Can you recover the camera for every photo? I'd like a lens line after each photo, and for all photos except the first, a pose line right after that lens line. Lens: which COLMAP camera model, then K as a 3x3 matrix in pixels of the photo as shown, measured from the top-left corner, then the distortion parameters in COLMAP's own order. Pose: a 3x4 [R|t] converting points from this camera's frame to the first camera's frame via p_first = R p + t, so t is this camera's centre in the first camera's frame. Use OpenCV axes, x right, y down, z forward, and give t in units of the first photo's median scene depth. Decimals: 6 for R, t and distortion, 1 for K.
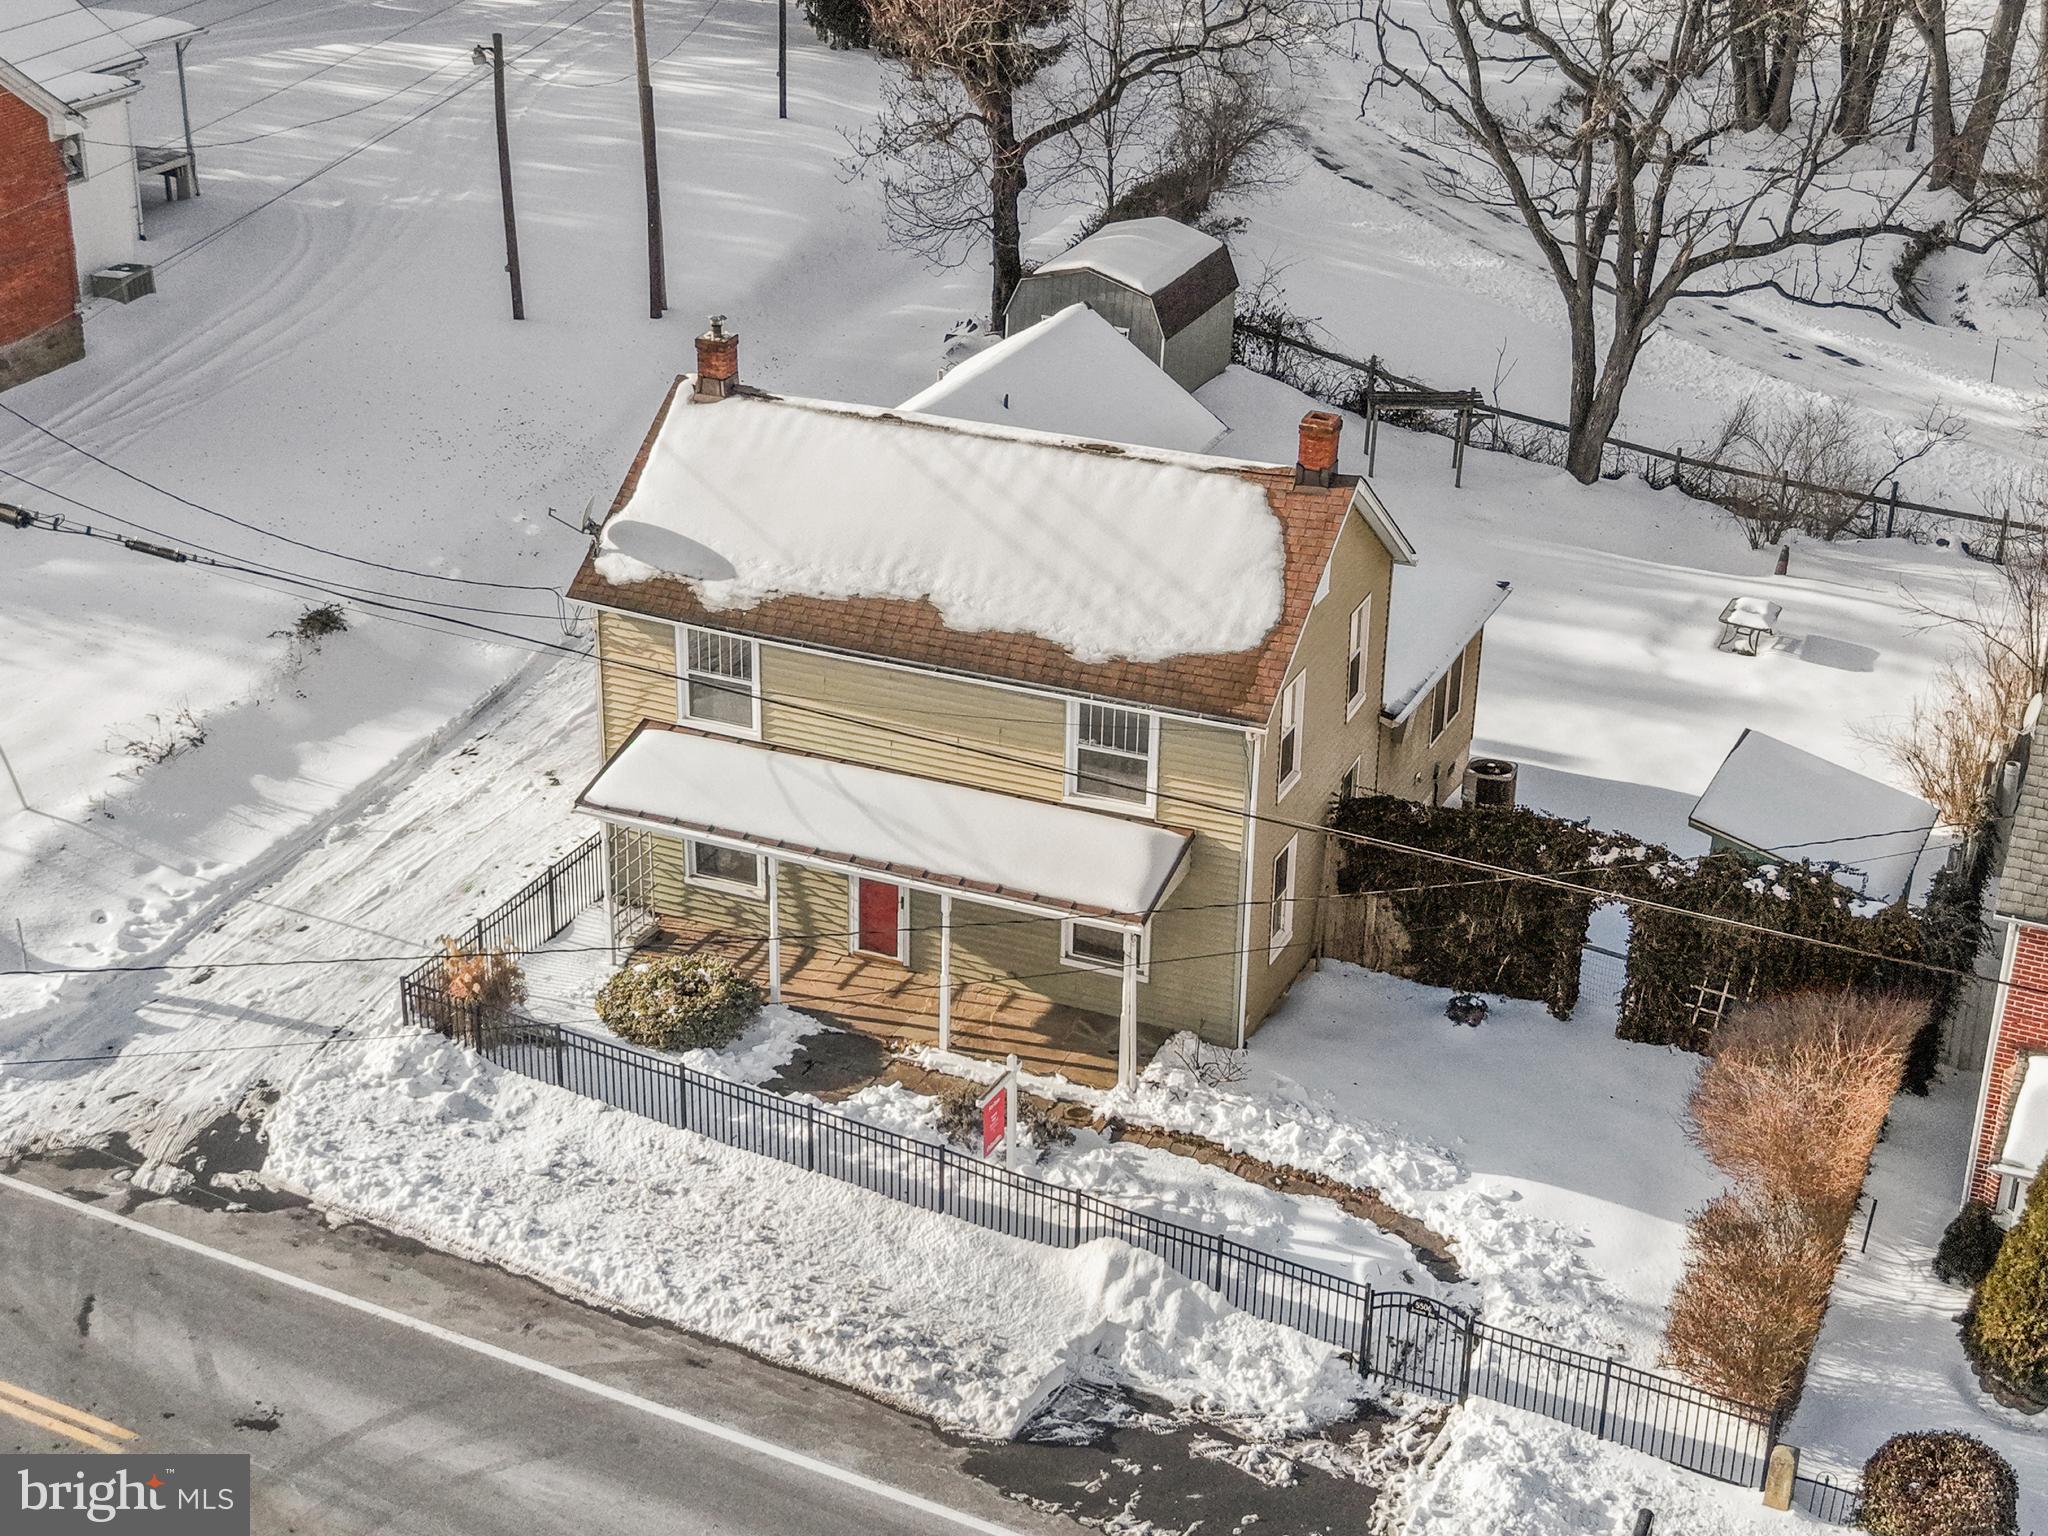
lens RADIAL K [[1567.1, 0, 1024.0], [0, 1567.1, 768.0], [0, 0, 1]] dist [0.073261, -0.078034]
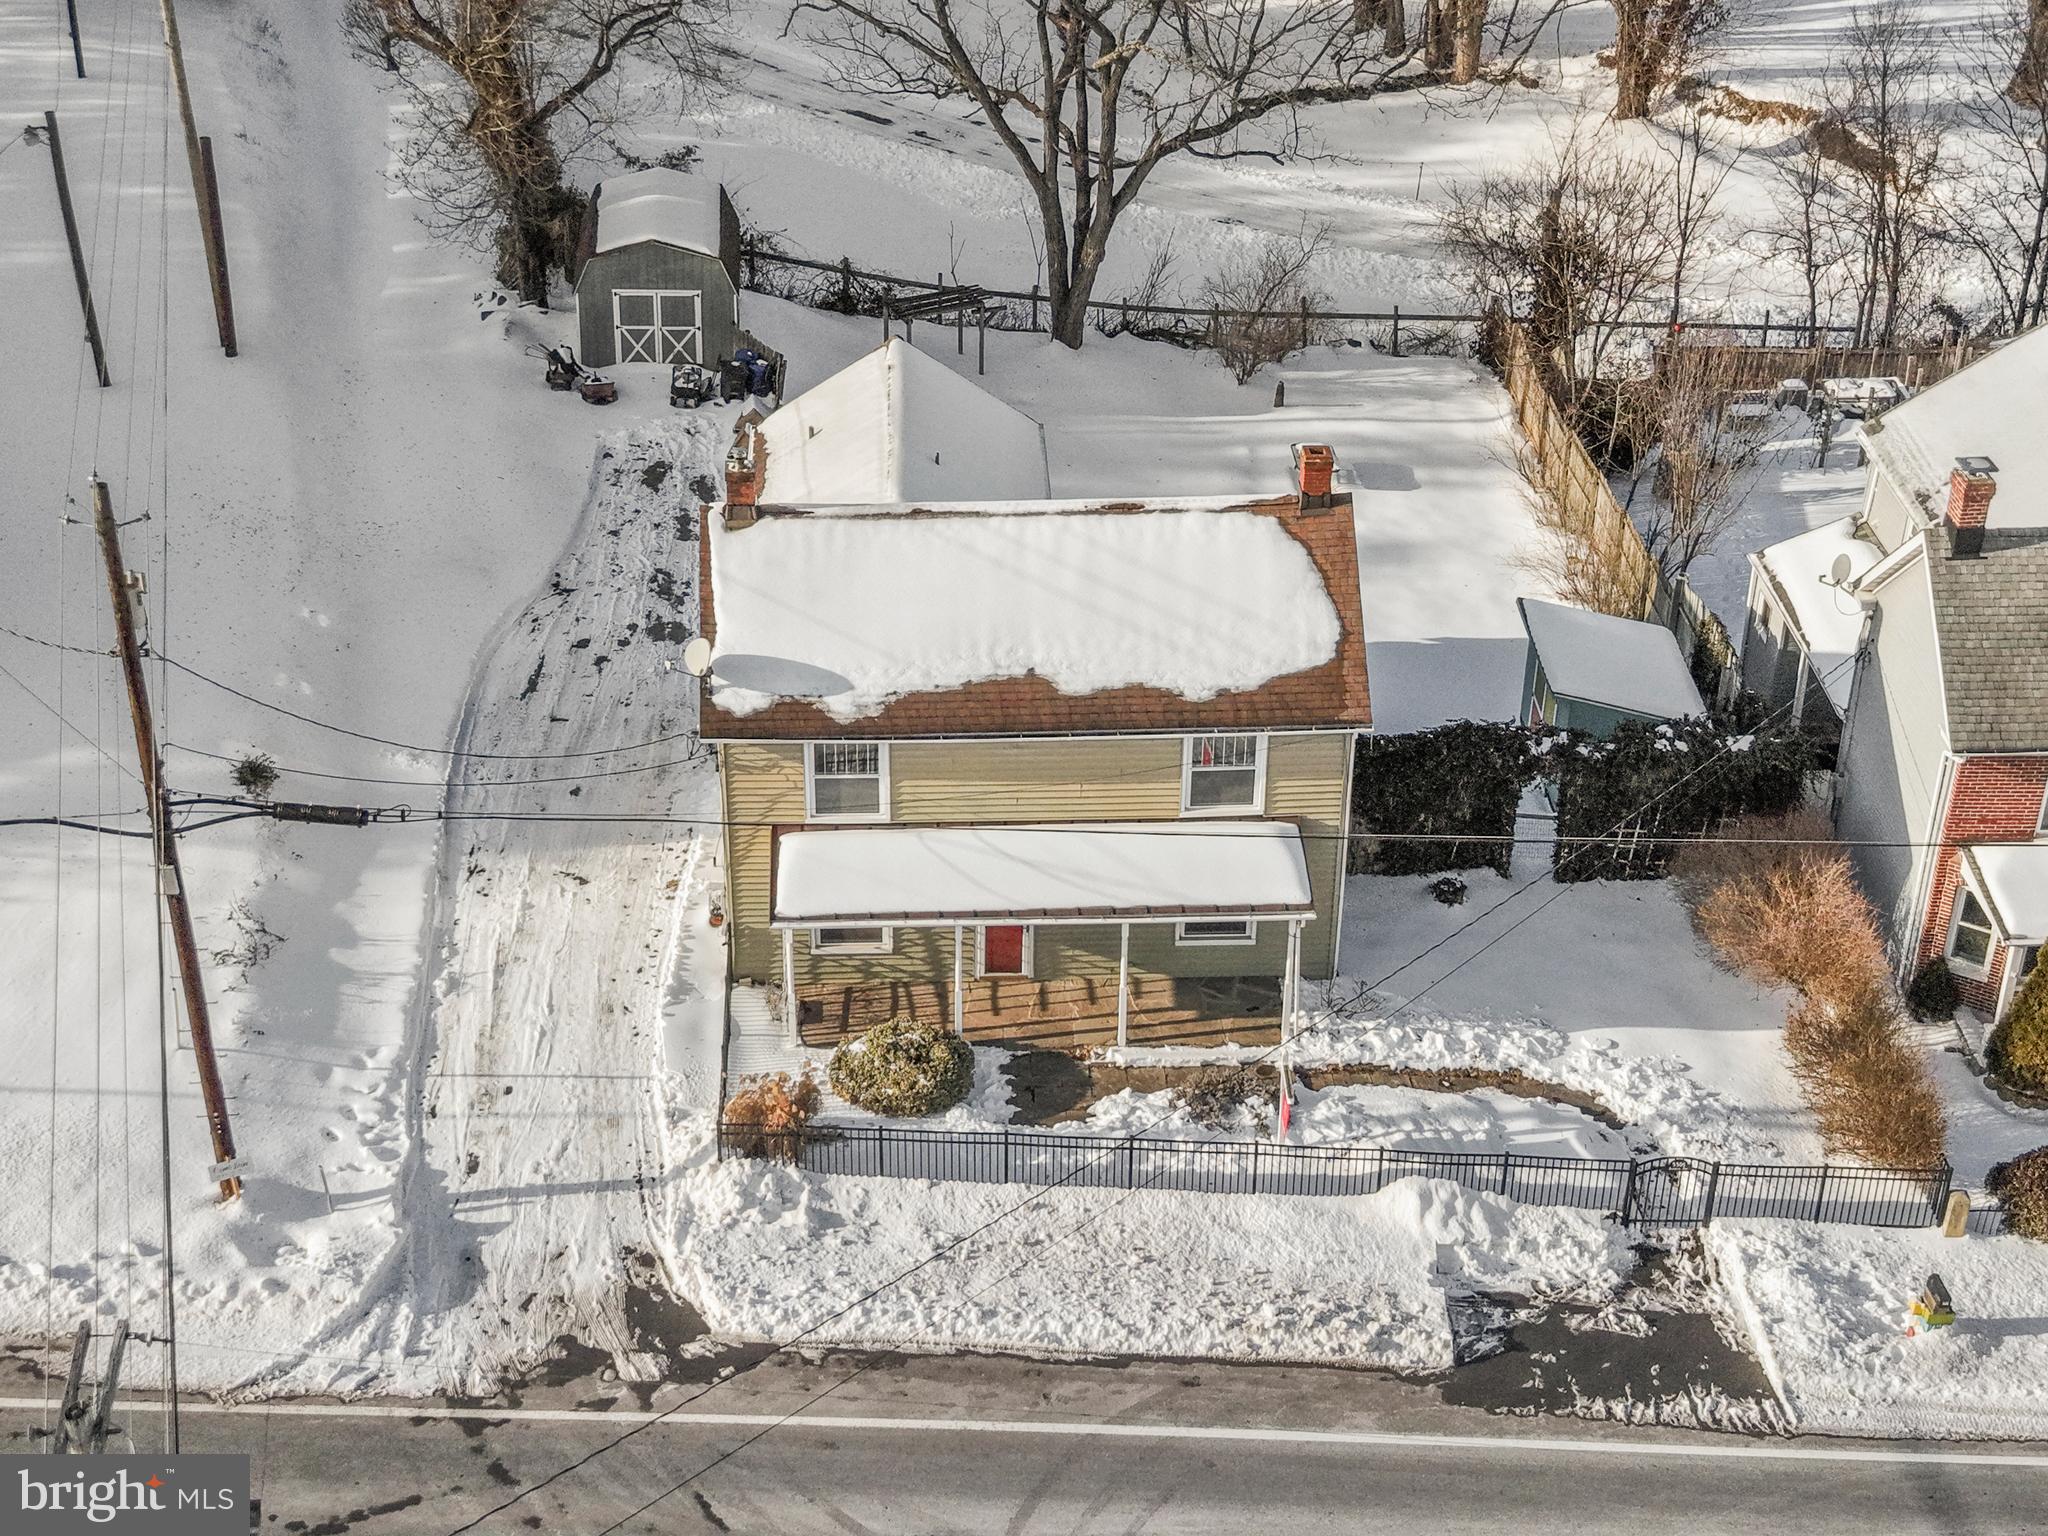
lens RADIAL K [[1411.7, 0, 1028.0], [0, 1411.7, 762.3], [0, 0, 1]] dist [0.058659, -0.053481]
pose [[0.955749, -0.225710, 0.188675, -0.299261], [0.215480, 0.973749, 0.073354, -0.131485], [-0.200278, -0.029452, 0.979296, -0.009709]]
